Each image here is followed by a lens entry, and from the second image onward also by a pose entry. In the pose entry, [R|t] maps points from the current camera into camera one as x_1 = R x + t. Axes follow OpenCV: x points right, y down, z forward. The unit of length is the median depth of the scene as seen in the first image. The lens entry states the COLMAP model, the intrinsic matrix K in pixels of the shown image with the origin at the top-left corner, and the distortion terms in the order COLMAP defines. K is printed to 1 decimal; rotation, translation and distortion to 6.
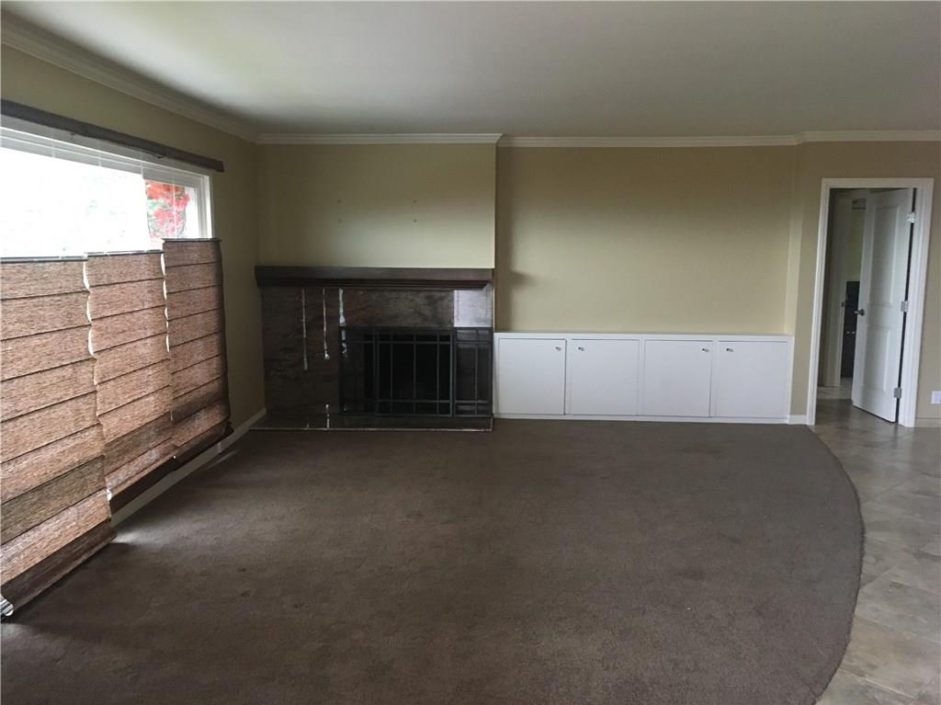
lens RADIAL K [[793.9, 0, 466.8], [0, 793.9, 350.3], [0, 0, 1]] dist [0.076891, -0.086948]
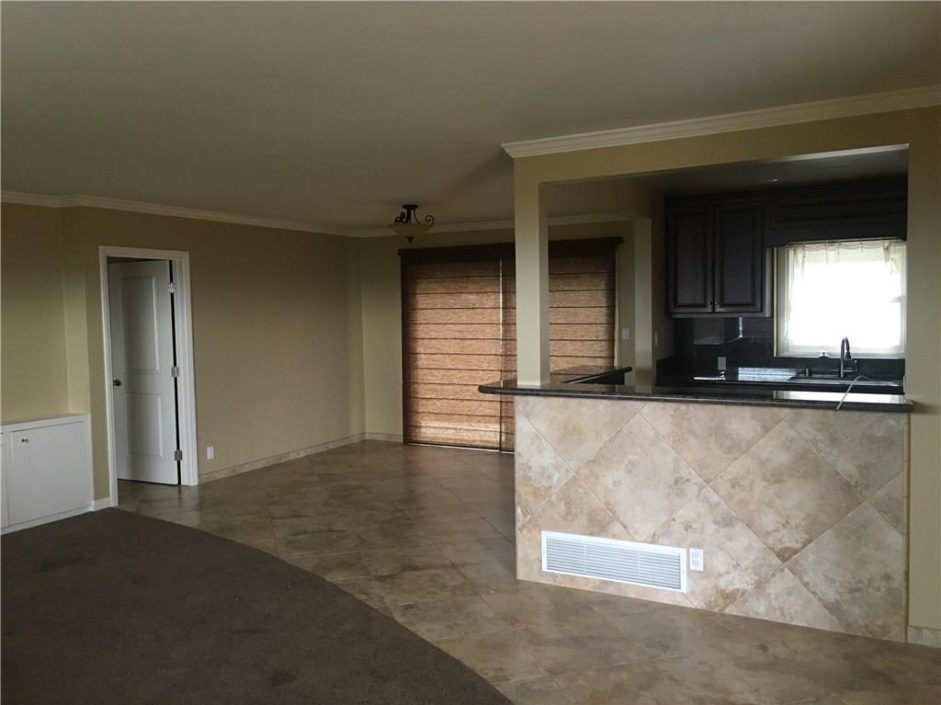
lens RADIAL K [[793.9, 0, 466.8], [0, 793.9, 350.3], [0, 0, 1]] dist [0.076891, -0.086948]
pose [[0.435466, -0.061448, 0.898105, -0.225127], [0.140101, 0.990137, -0.000186, -0.029318], [-0.889236, 0.125907, 0.439780, 0.206256]]
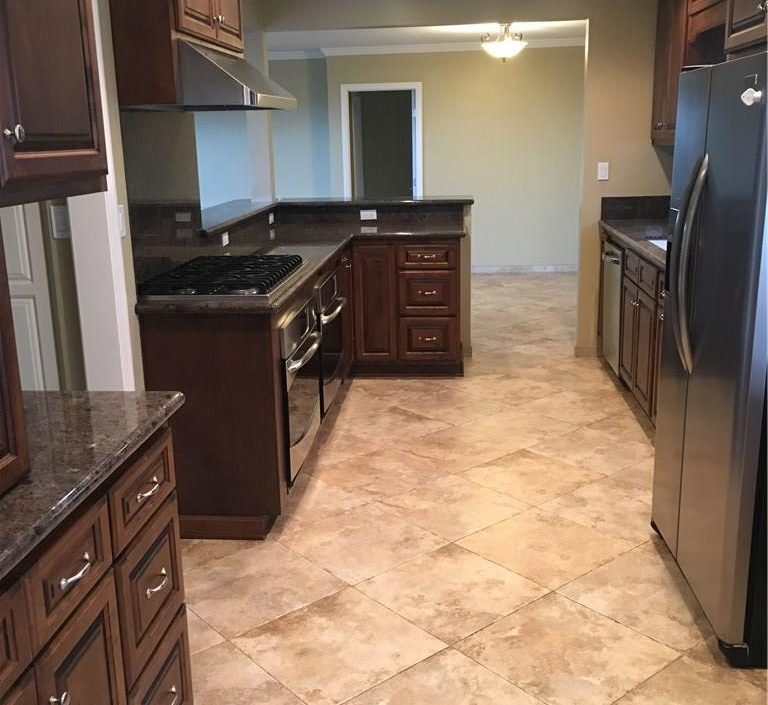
lens RADIAL K [[872.9, 0, 382.5], [0, 872.9, 332.2], [0, 0, 1]] dist [0.038096, 0.010347]
pose [[0.998868, -0.024475, -0.040783, 0.545242], [0.027968, 0.995780, 0.087412, 0.063653], [0.038472, -0.088453, 0.995337, -0.440226]]
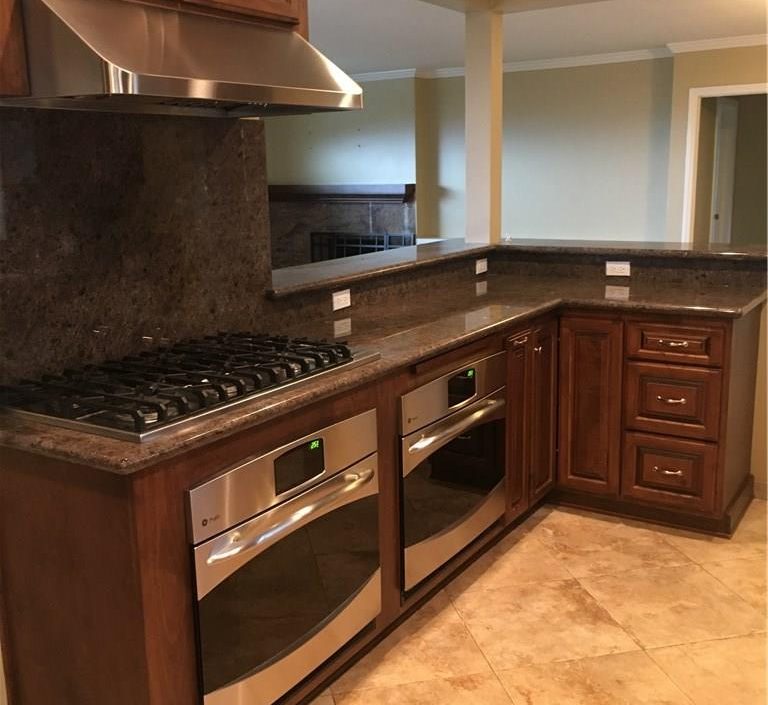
lens RADIAL K [[872.9, 0, 382.5], [0, 872.9, 332.2], [0, 0, 1]] dist [0.038096, 0.010347]
pose [[0.868512, 0.065204, -0.491360, 0.655035], [-0.036605, 0.997040, 0.067606, 0.031693], [0.494314, -0.040730, 0.868329, -0.165584]]
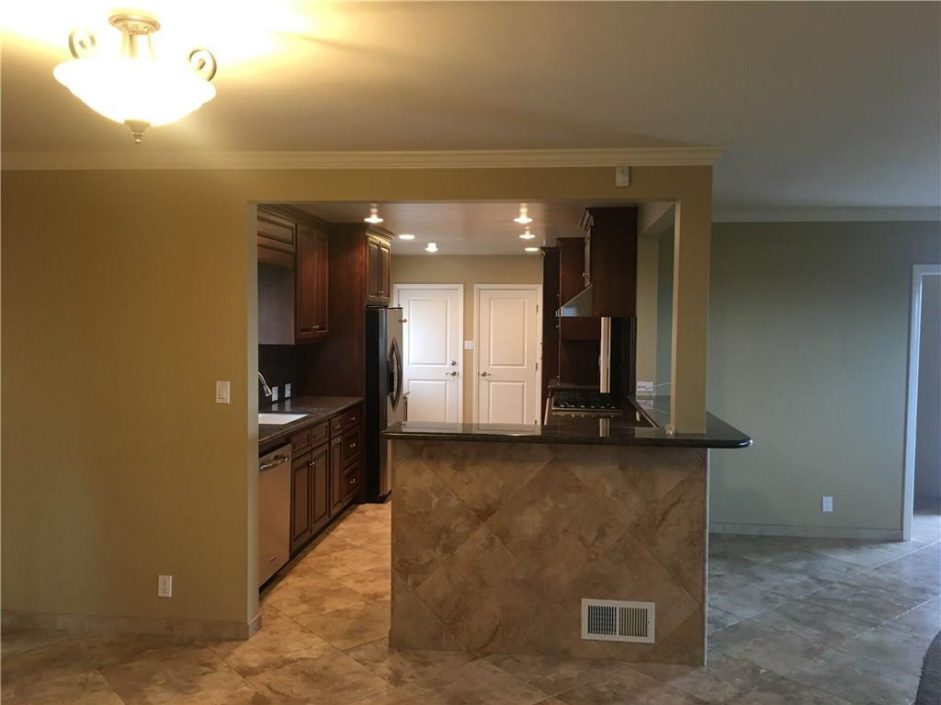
lens RADIAL K [[793.9, 0, 466.8], [0, 793.9, 350.3], [0, 0, 1]] dist [0.076891, -0.086948]
pose [[-0.997989, -0.021296, 0.059710, 0.513265], [-0.010597, 0.984676, 0.174072, -0.147816], [-0.062502, 0.173089, -0.982921, 1.007545]]
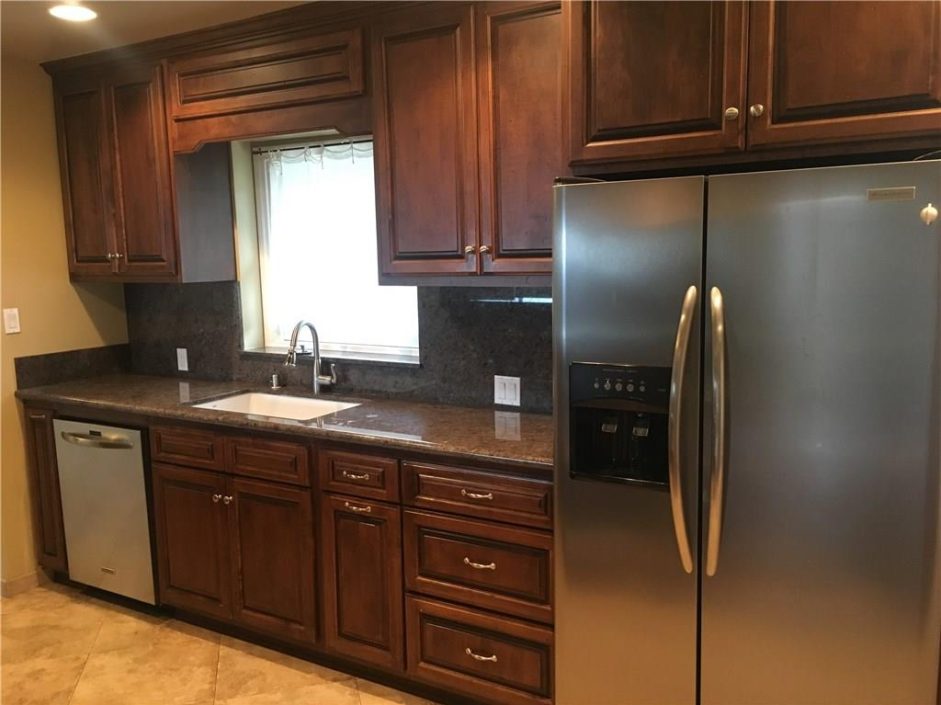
lens RADIAL K [[793.9, 0, 466.8], [0, 793.9, 350.3], [0, 0, 1]] dist [0.076891, -0.086948]
pose [[0.466402, -0.126563, 0.875472, 0.395403], [0.139874, 0.987812, 0.068287, 0.013645], [-0.873444, 0.090607, 0.478420, -0.093327]]
